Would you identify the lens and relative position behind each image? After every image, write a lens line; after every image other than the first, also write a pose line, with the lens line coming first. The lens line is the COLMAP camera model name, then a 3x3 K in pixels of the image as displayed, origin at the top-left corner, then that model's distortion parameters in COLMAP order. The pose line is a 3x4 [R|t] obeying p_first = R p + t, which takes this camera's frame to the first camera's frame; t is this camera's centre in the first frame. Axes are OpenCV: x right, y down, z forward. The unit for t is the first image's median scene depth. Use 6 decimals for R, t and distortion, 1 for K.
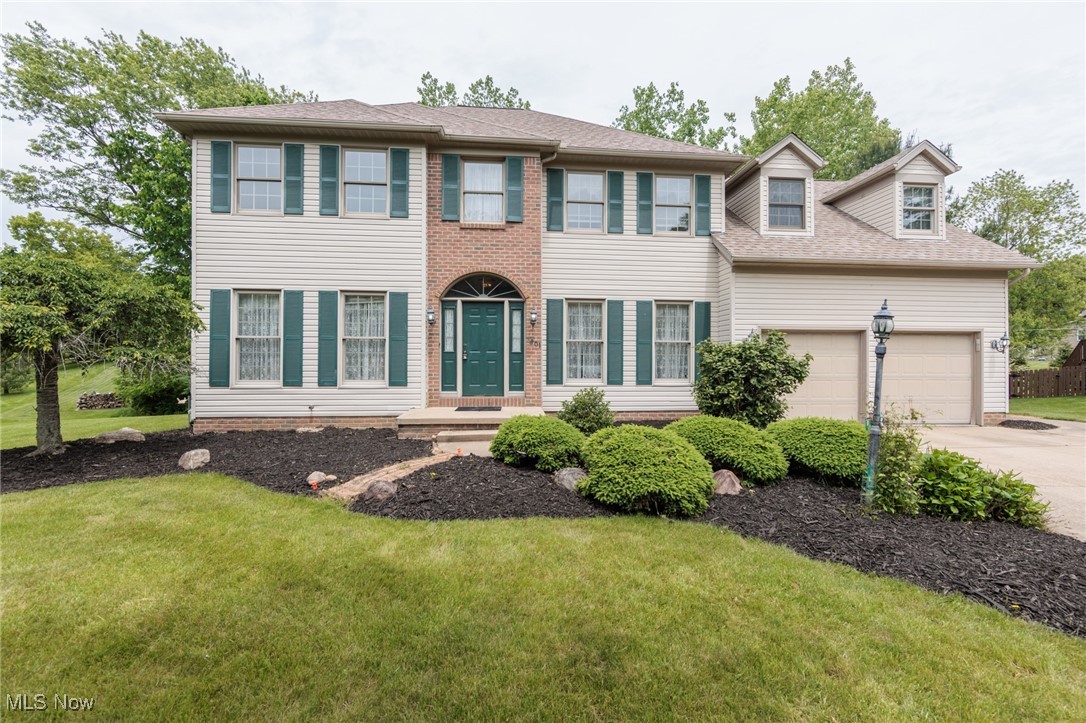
lens RADIAL K [[432.1, 0, 543.0], [0, 432.1, 361.5], [0, 0, 1]] dist [-0.000309, -0.000328]
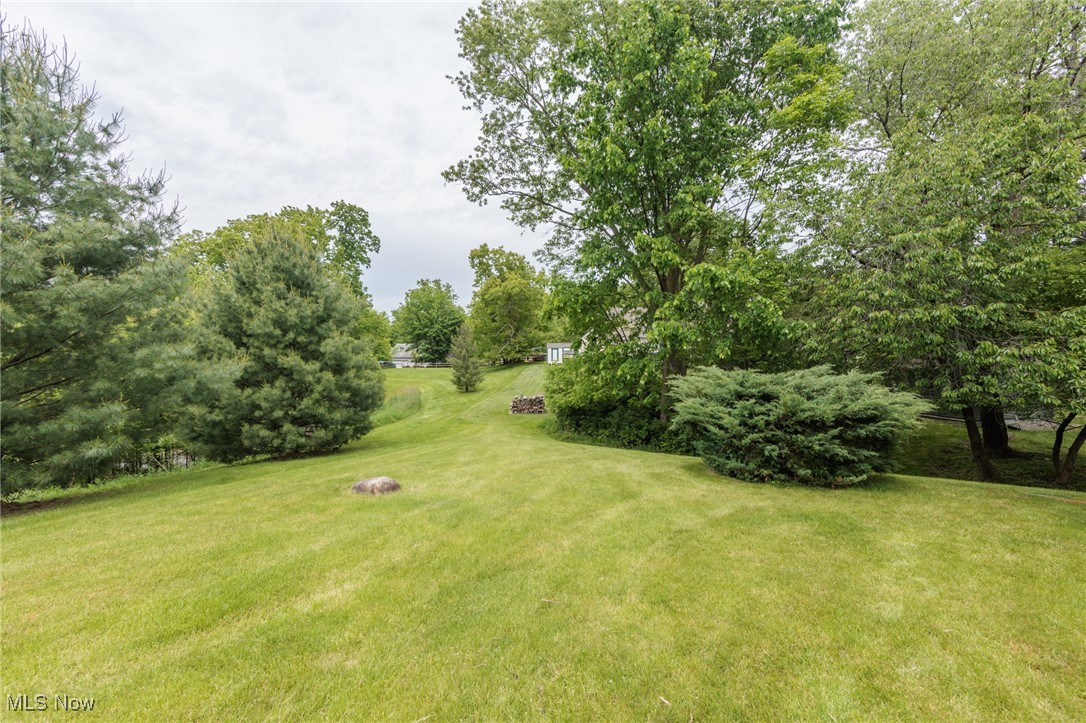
lens RADIAL K [[431.9, 0, 543.0], [0, 431.9, 361.5], [0, 0, 1]] dist [0.000122, 0.000214]
pose [[0.748885, -0.001810, -0.662698, -1.003744], [-0.000896, 0.999993, -0.003743, -0.010711], [0.662700, 0.003397, 0.748877, 0.834926]]
